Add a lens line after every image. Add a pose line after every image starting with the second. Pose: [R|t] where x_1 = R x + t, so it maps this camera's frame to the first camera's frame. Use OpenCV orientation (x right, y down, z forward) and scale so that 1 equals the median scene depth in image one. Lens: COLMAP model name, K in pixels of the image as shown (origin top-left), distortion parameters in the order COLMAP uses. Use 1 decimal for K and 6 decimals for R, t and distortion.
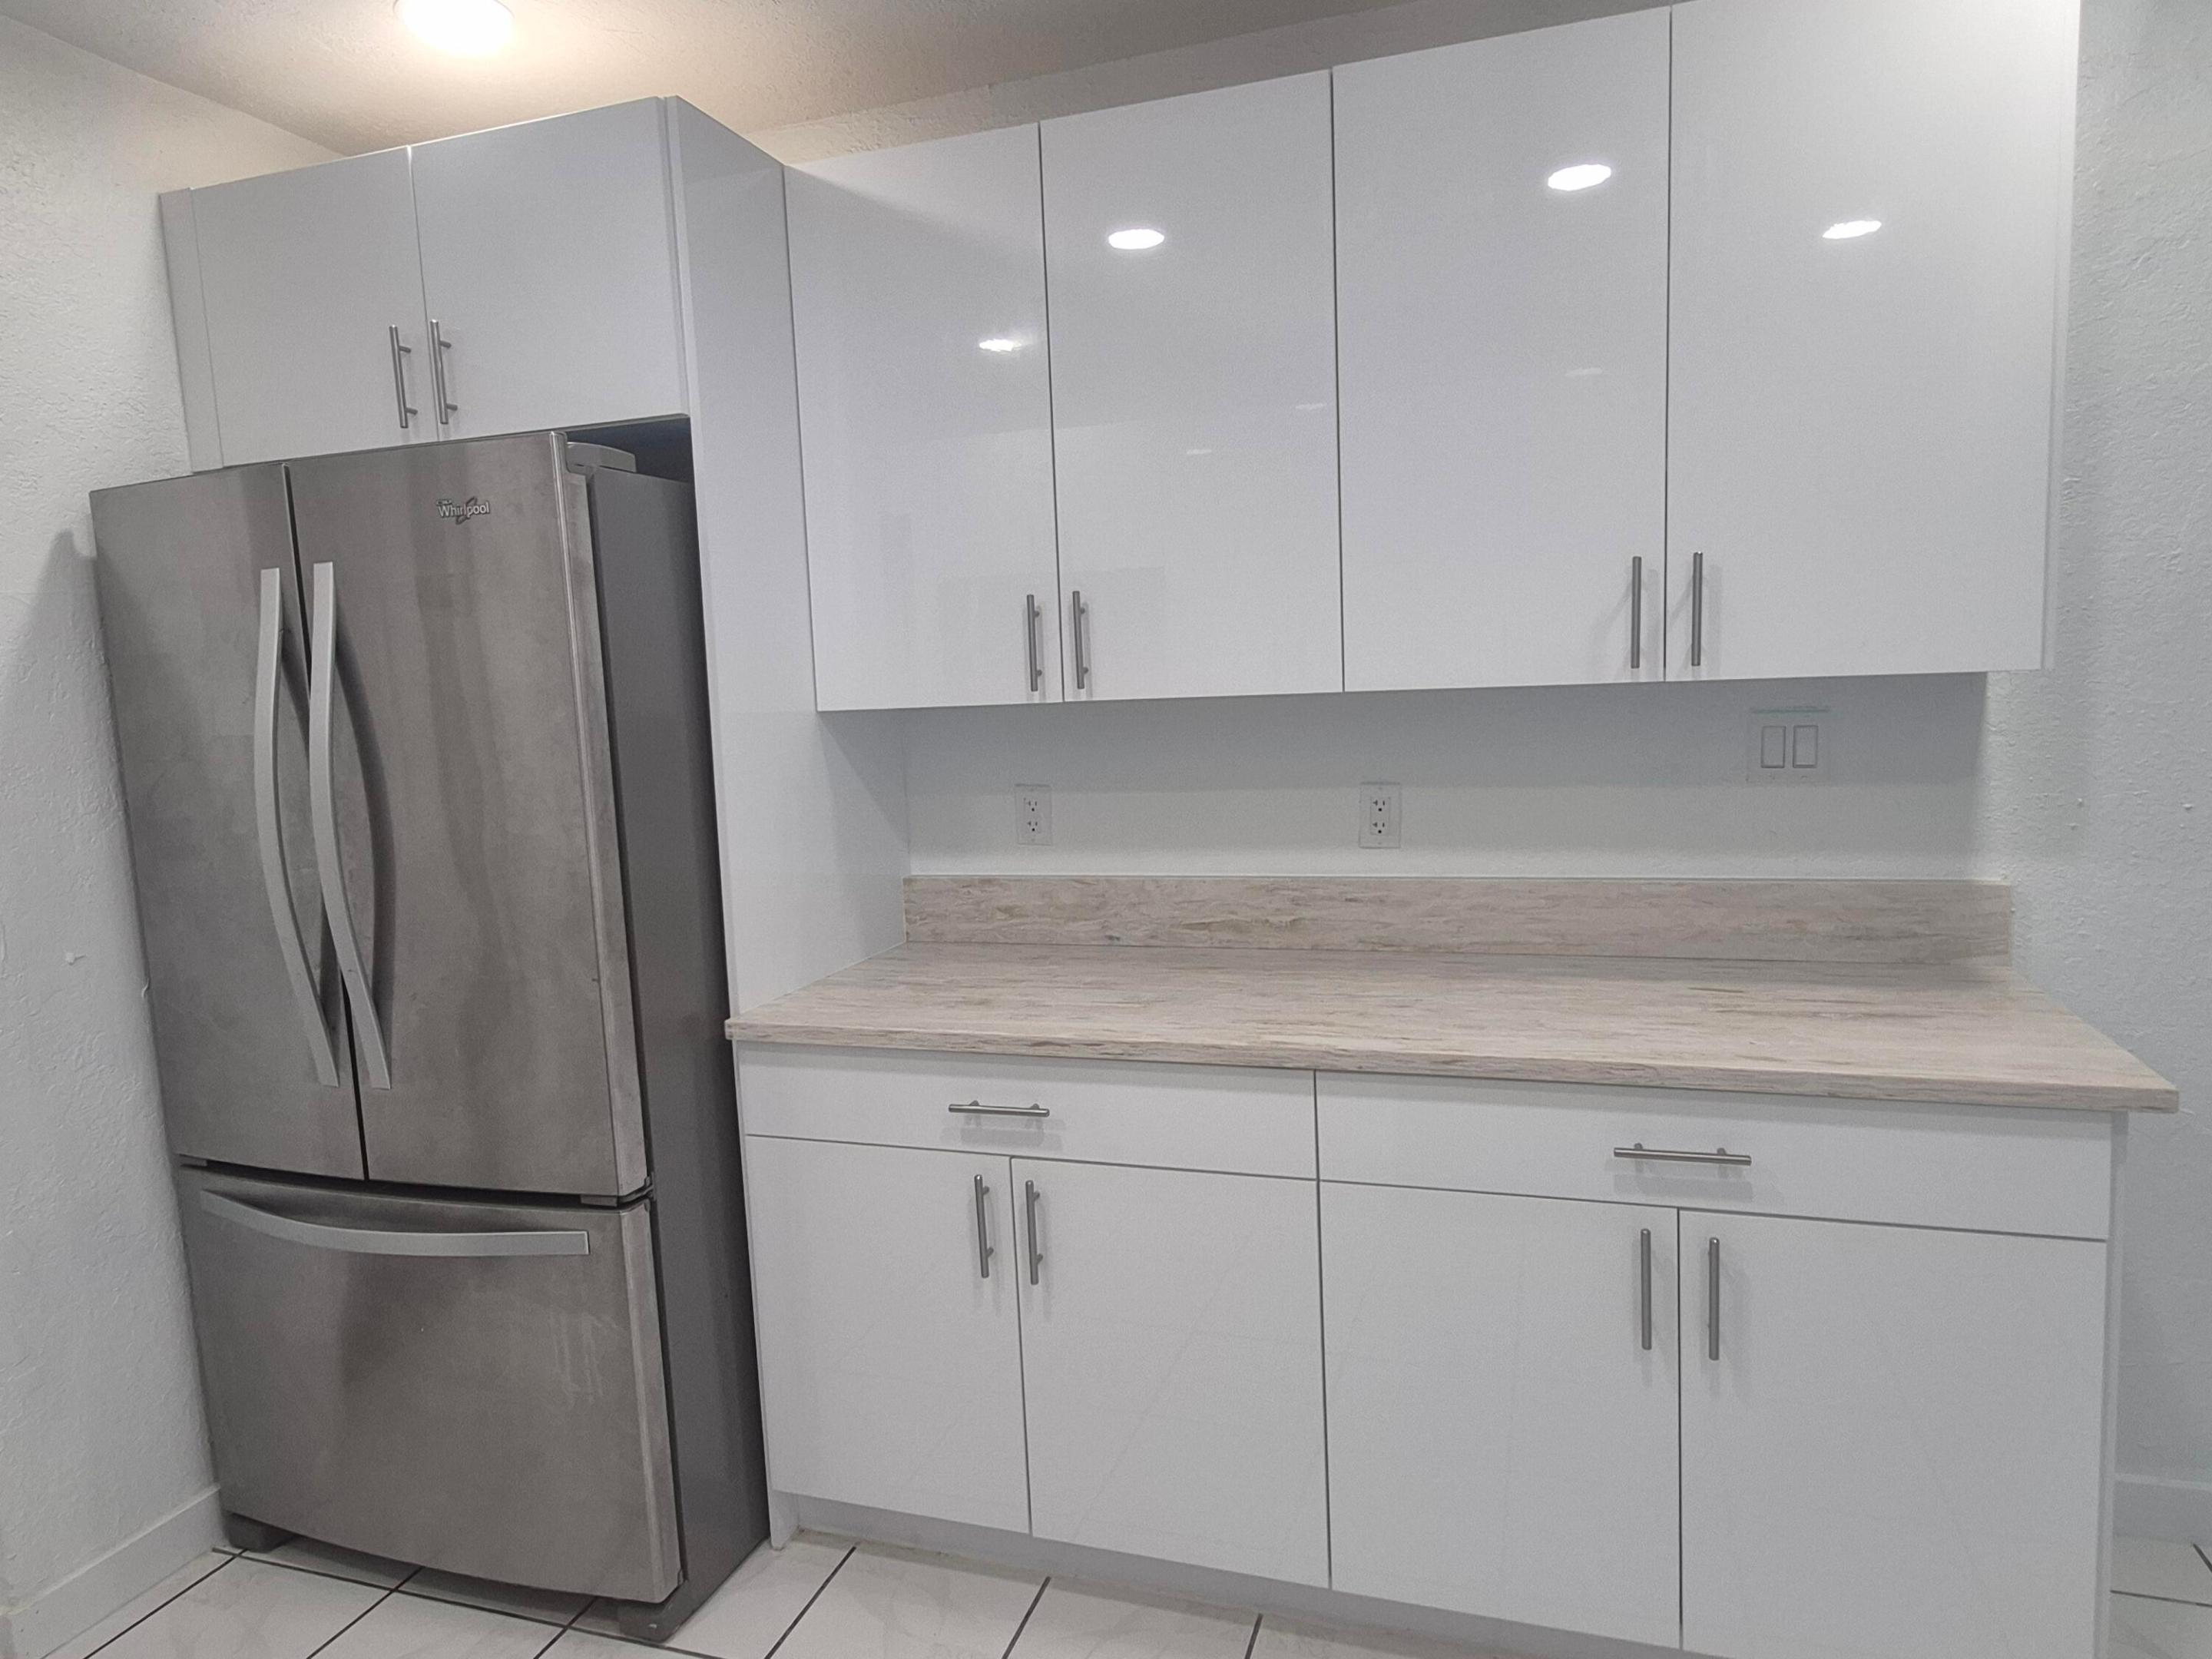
lens RADIAL K [[1356.7, 0, 1106.0], [0, 1356.7, 829.5], [0, 0, 1]] dist [0.010113, -0.009498]
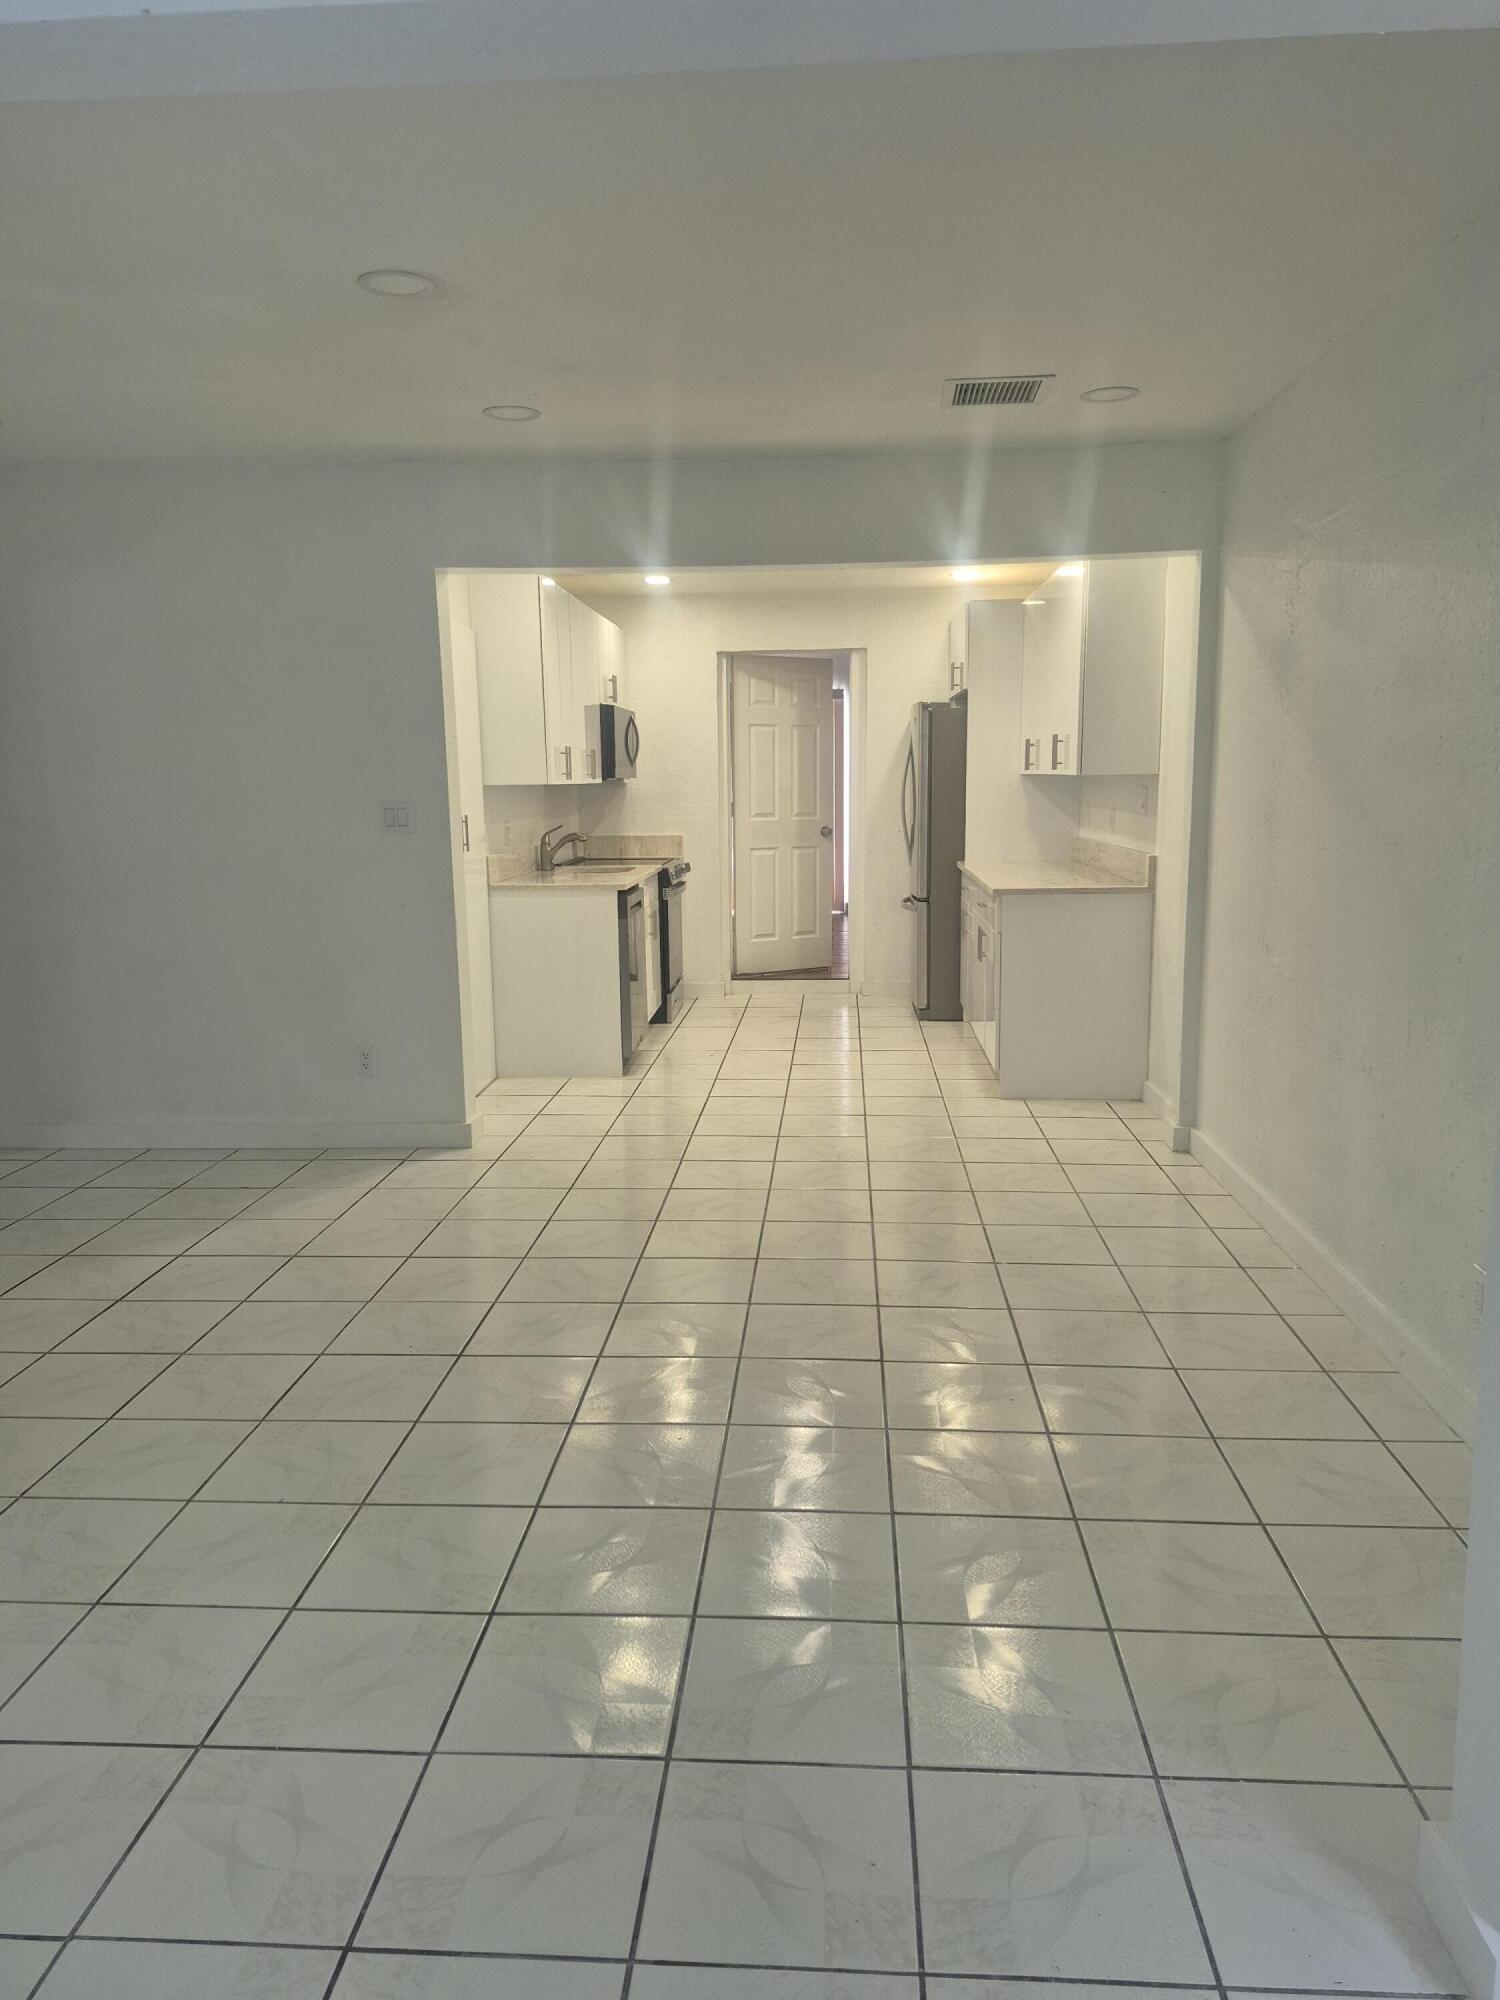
lens RADIAL K [[1376.1, 0, 763.2], [0, 1376.1, 992.3], [0, 0, 1]] dist [0.148050, -0.203324]
pose [[0.258872, 0.188719, -0.947297, 3.092474], [-0.108239, 0.980219, 0.165699, -0.067405], [0.959828, 0.059640, 0.274177, -0.464647]]
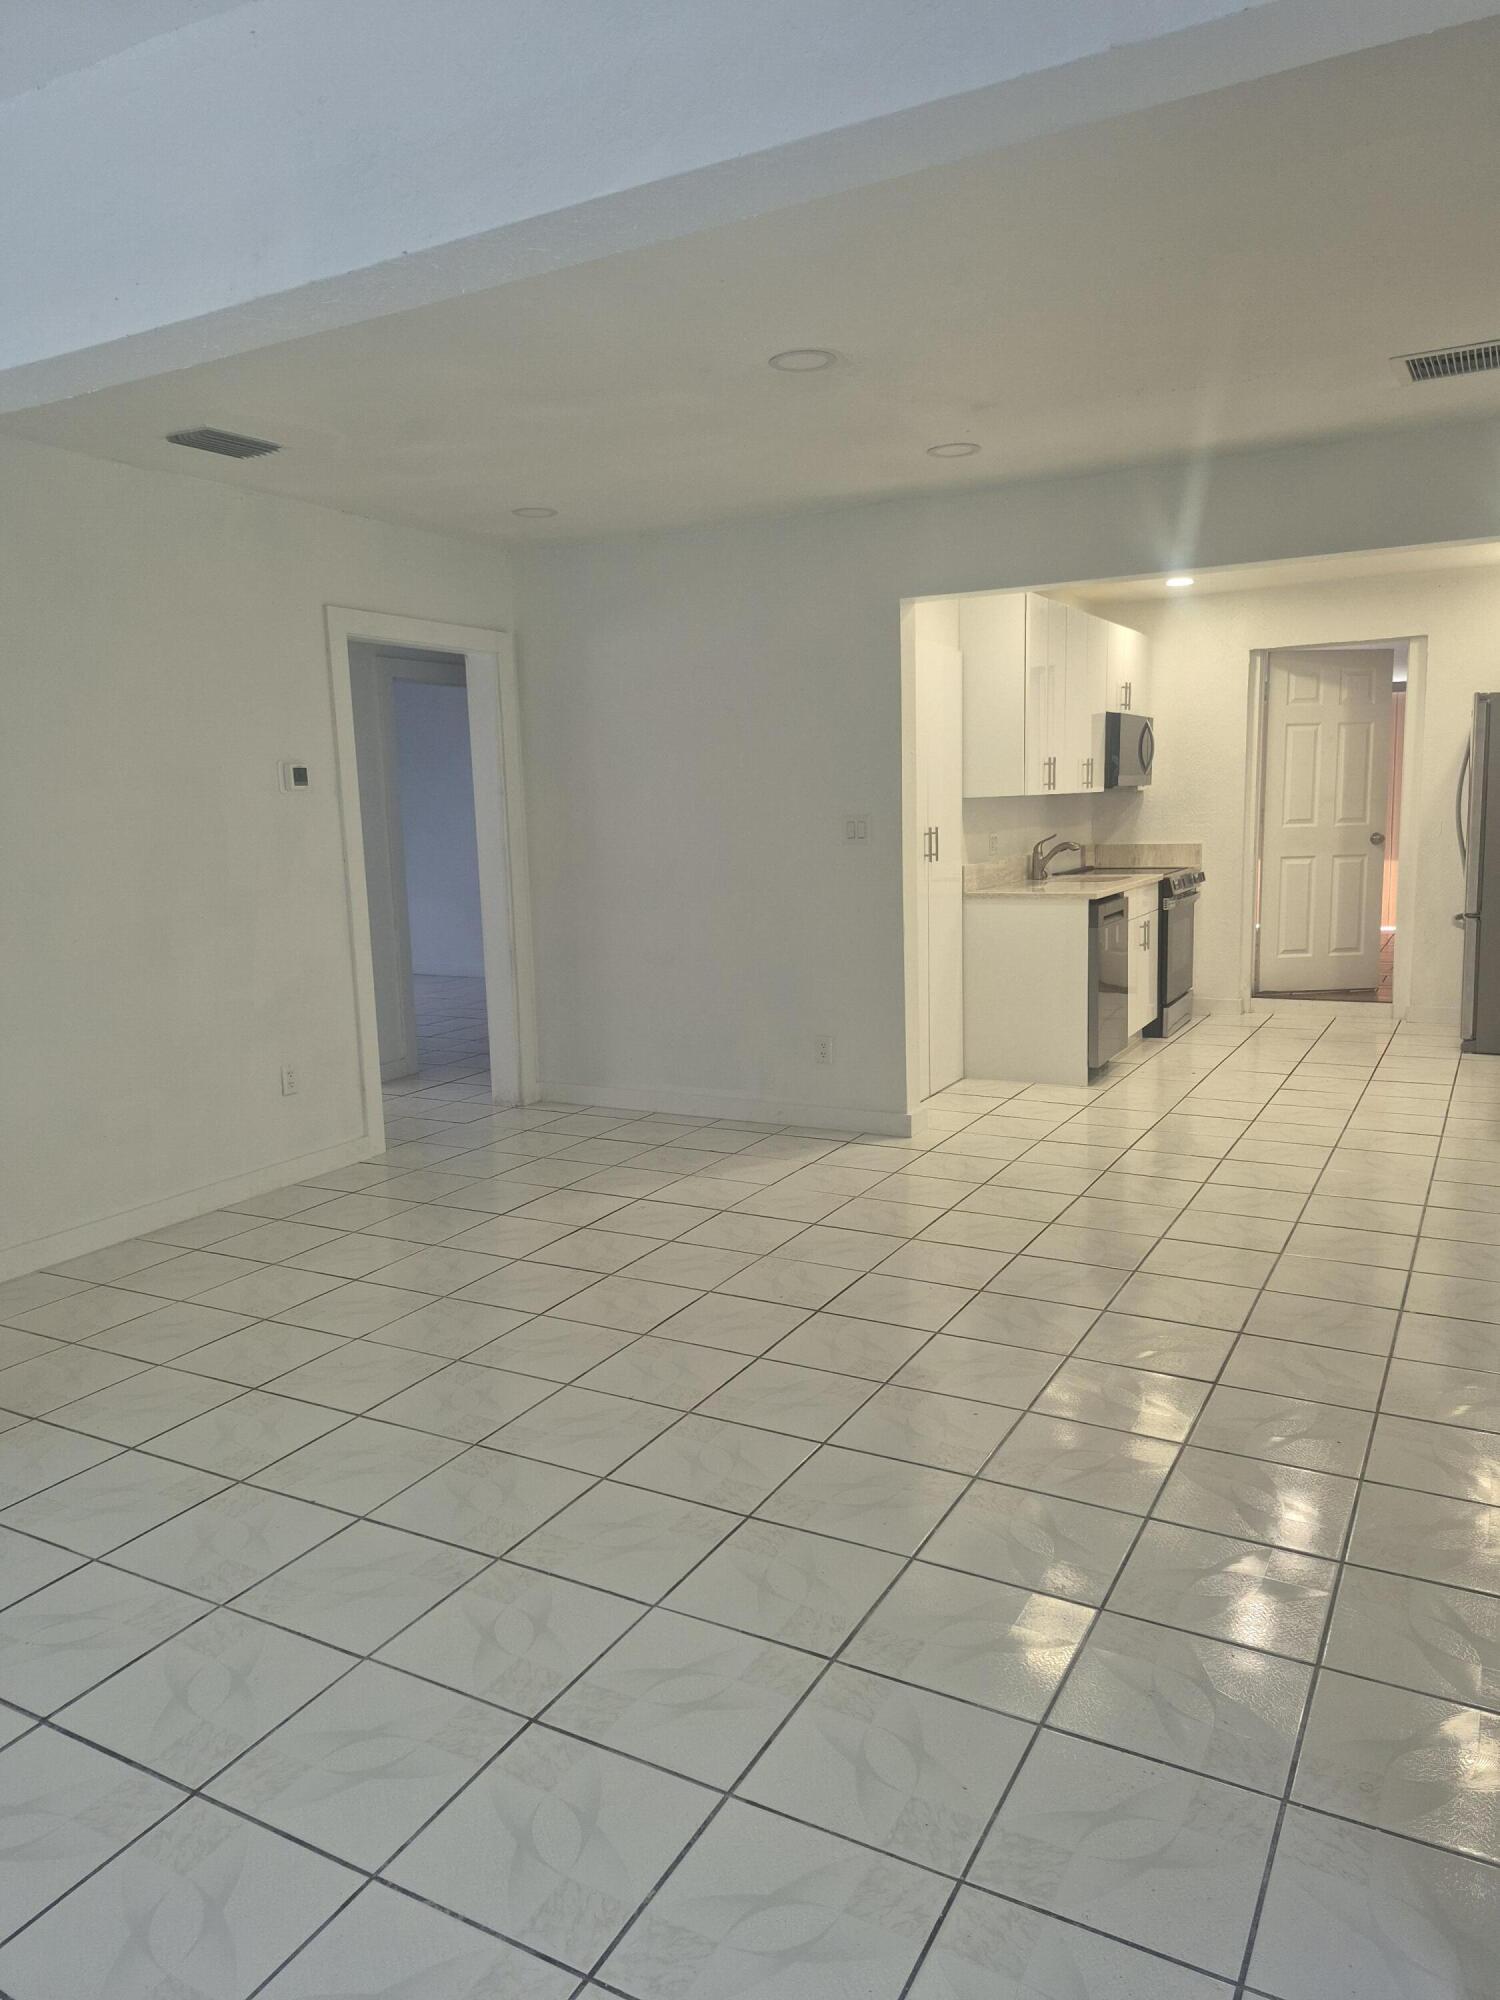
lens RADIAL K [[1383.2, 0, 730.9], [0, 1383.2, 993.2], [0, 0, 1]] dist [0.131695, -0.212383]
pose [[-0.189045, 0.182946, -0.964776, 3.230548], [-0.073436, 0.977107, 0.199674, -0.101078], [0.979219, 0.108597, -0.171282, -0.178384]]
